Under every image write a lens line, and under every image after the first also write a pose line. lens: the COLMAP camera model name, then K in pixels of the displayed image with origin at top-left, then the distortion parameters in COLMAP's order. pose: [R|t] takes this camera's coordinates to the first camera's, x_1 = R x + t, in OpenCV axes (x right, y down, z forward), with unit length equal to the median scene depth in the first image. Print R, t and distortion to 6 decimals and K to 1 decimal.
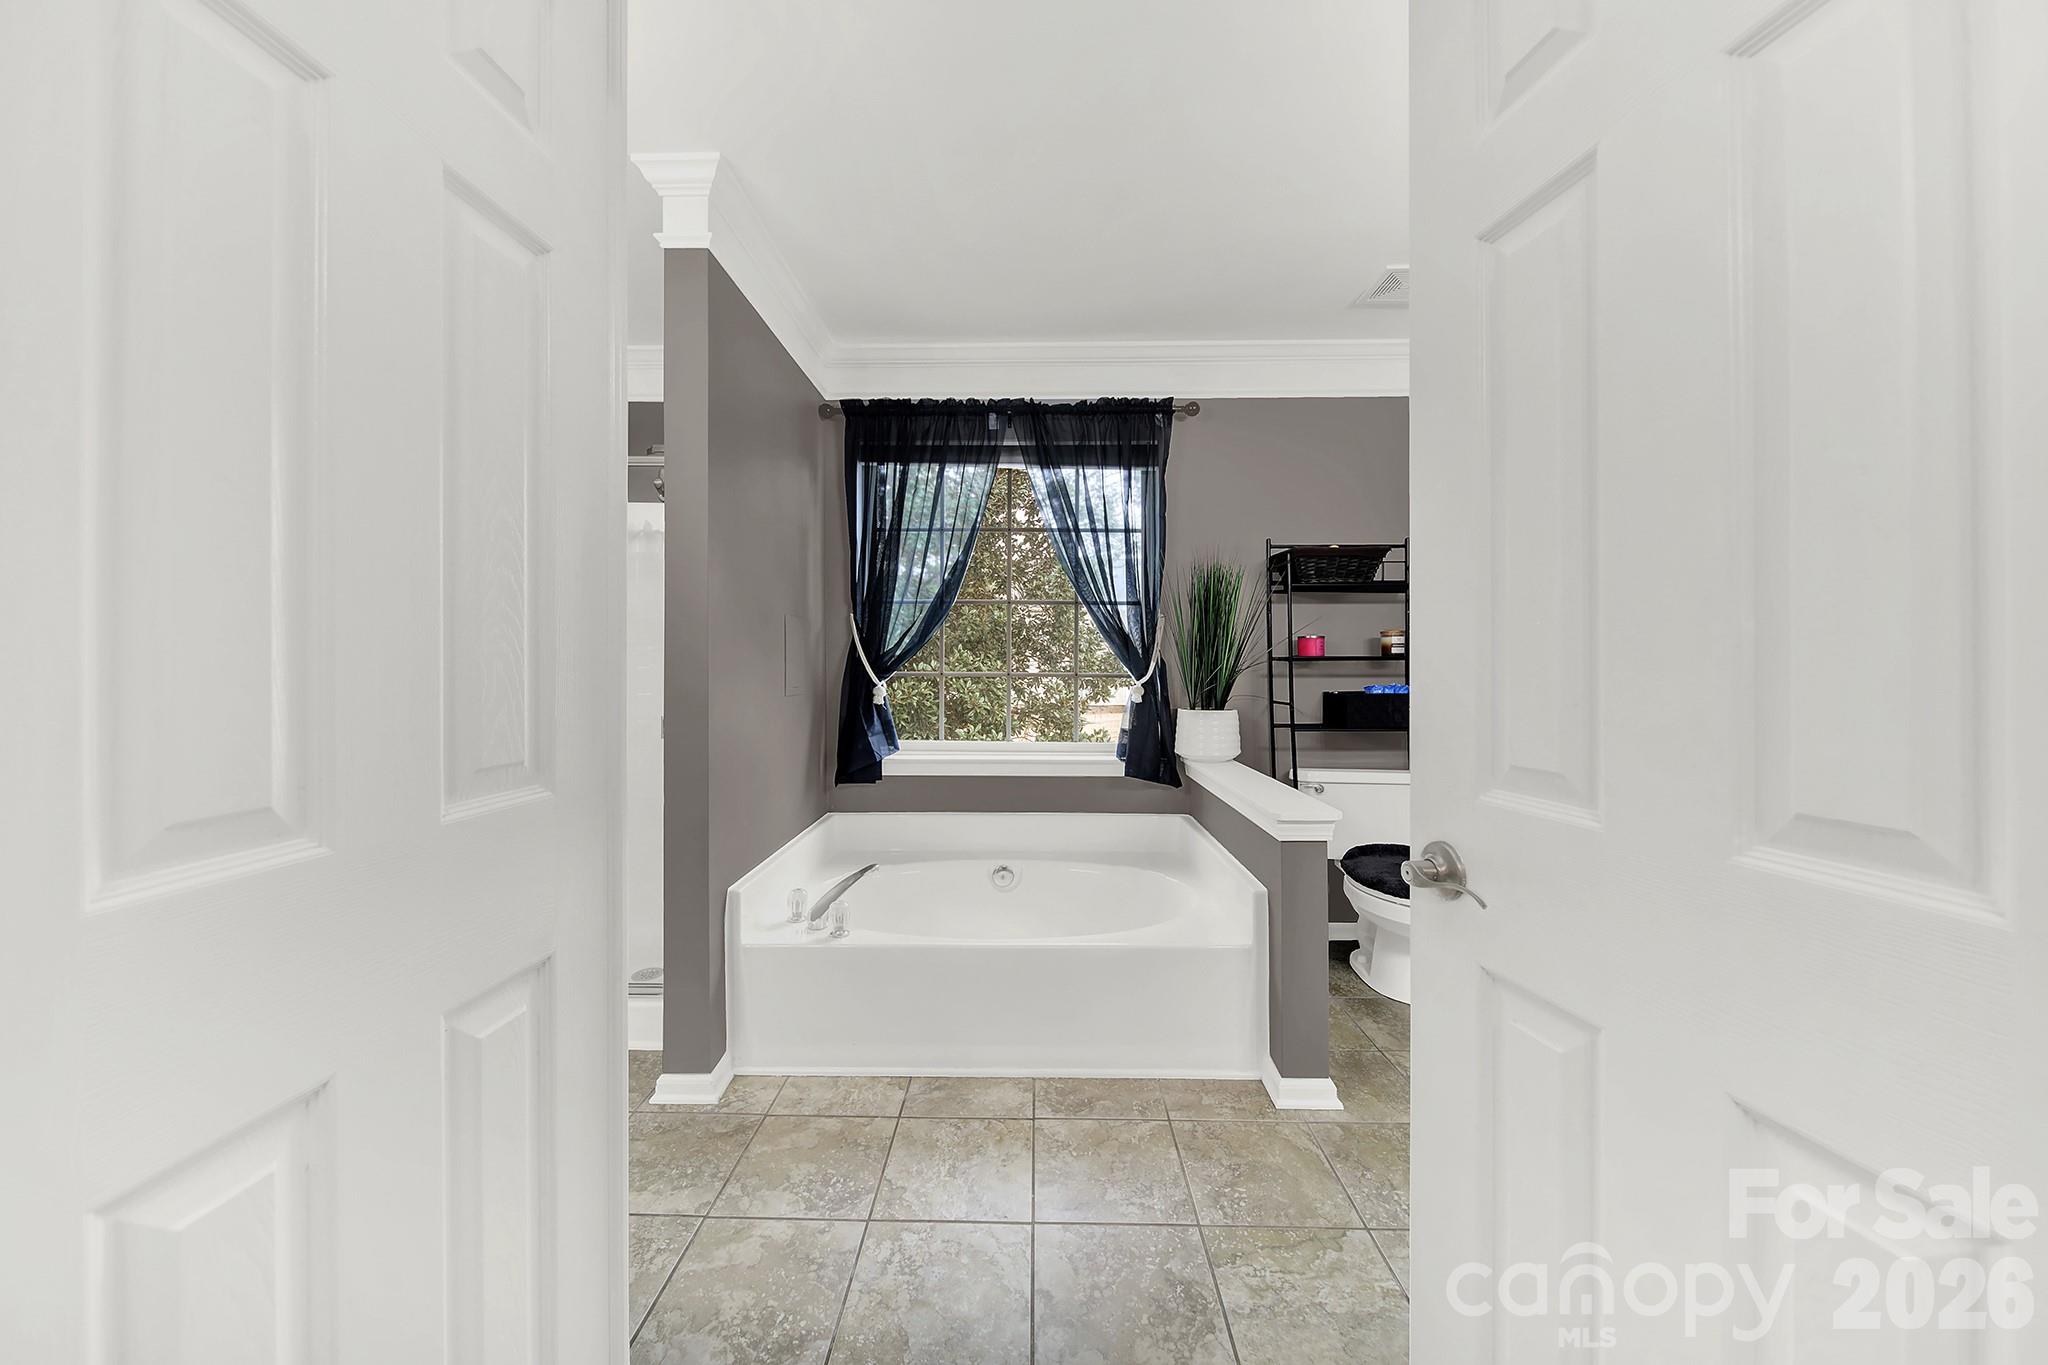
lens RADIAL K [[737.9, 0, 1016.1], [0, 737.9, 681.9], [0, 0, 1]] dist [-0.000382, -0.000075]
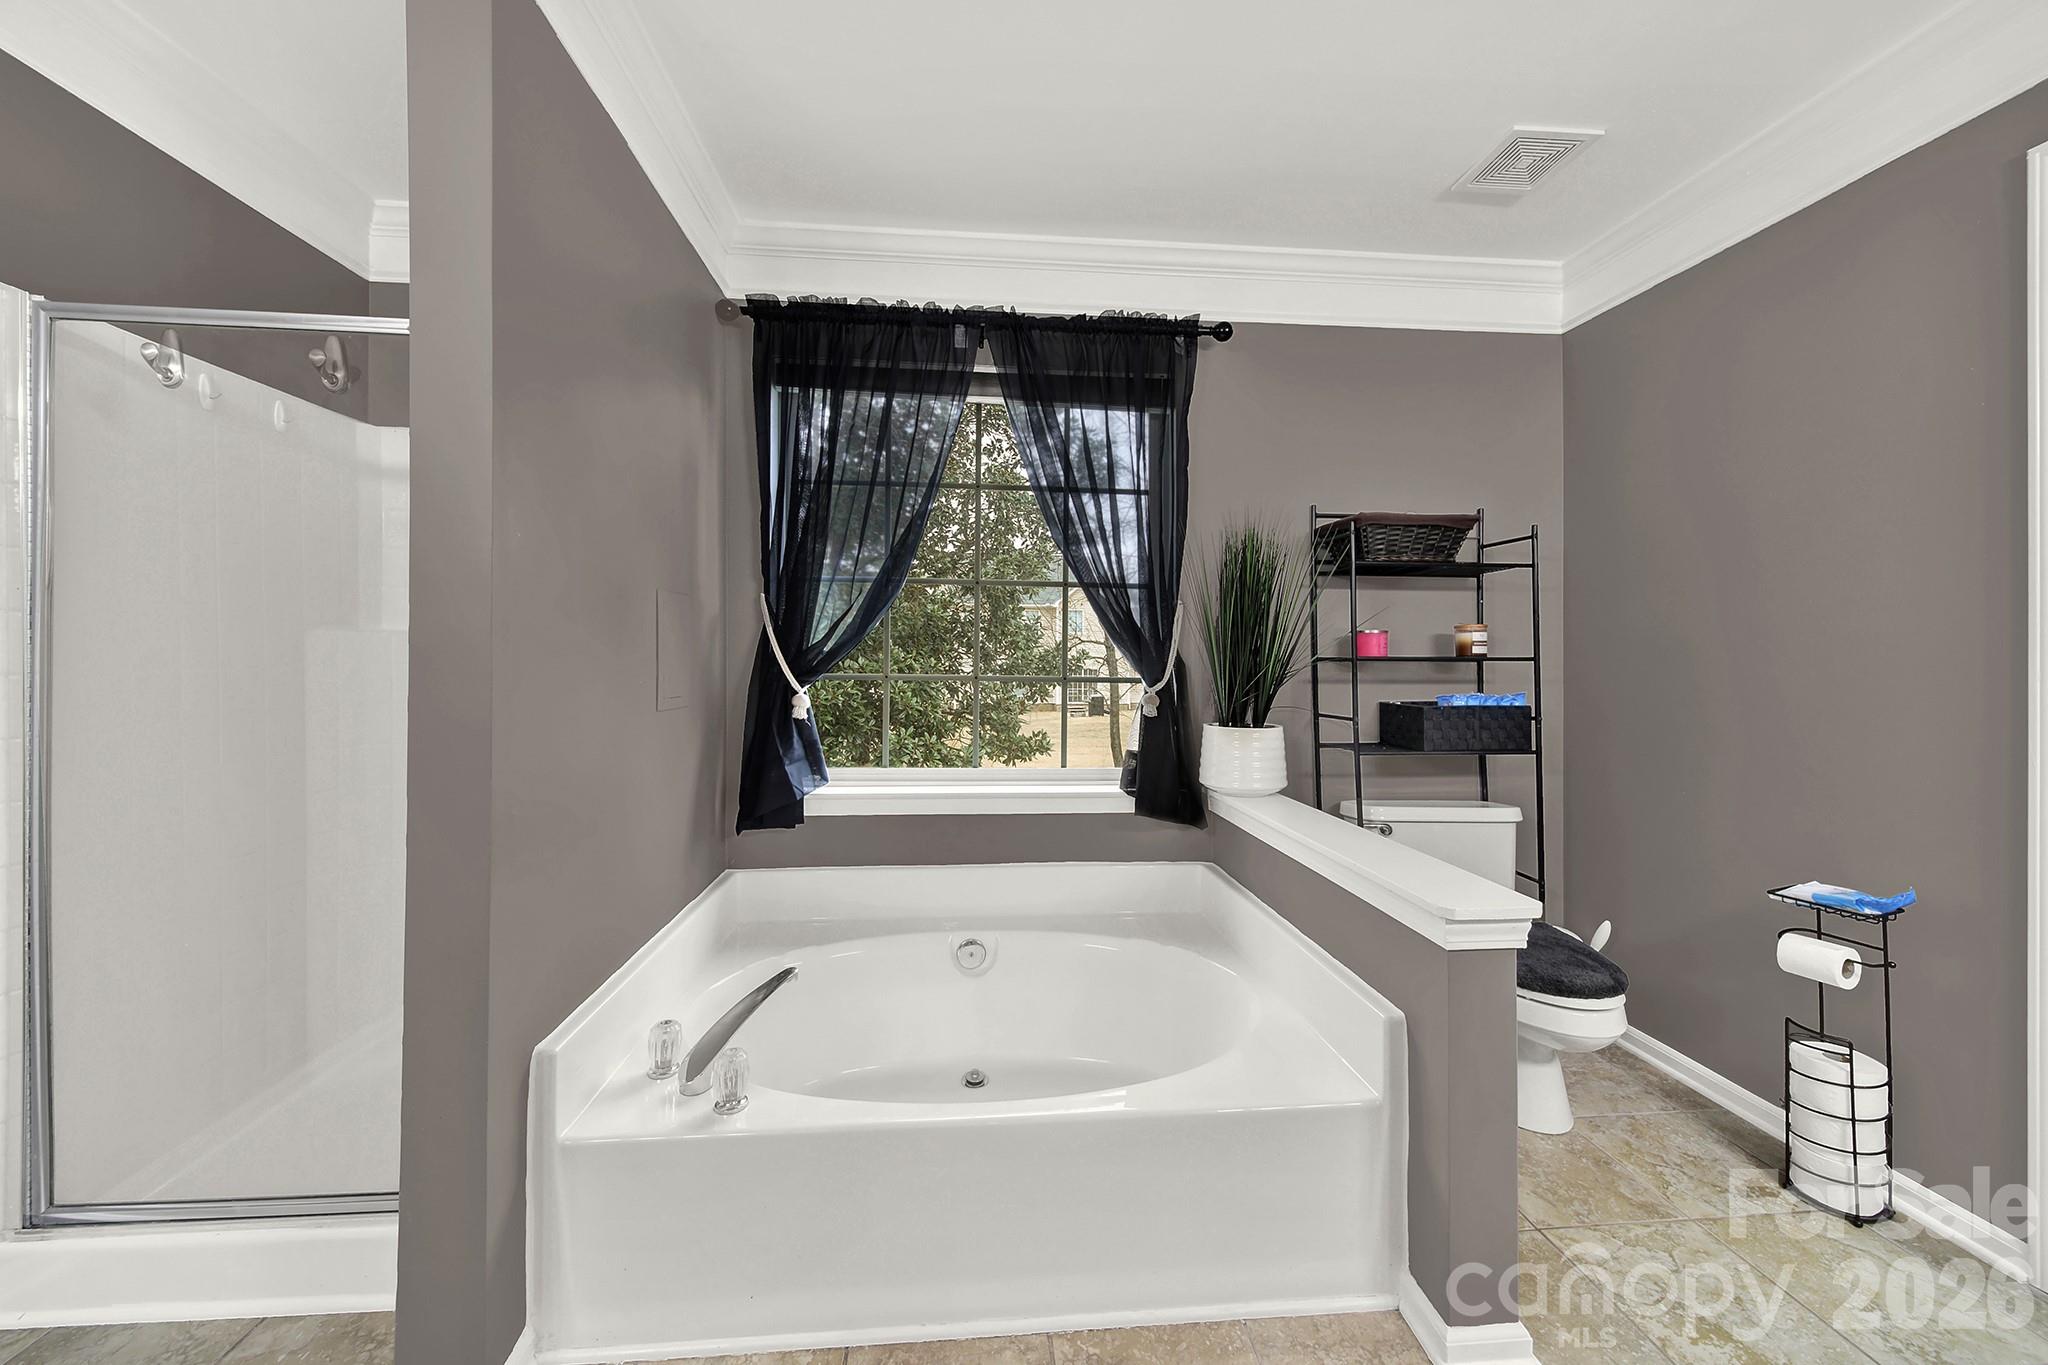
lens RADIAL K [[760.7, 0, 1023.0], [0, 760.7, 669.2], [0, 0, 1]] dist [0.011923, 0.000014]
pose [[0.994905, 0.003487, 0.100754, -0.044057], [-0.002074, 0.999898, -0.014127, -0.009573], [-0.100793, 0.013846, 0.994811, 0.235554]]
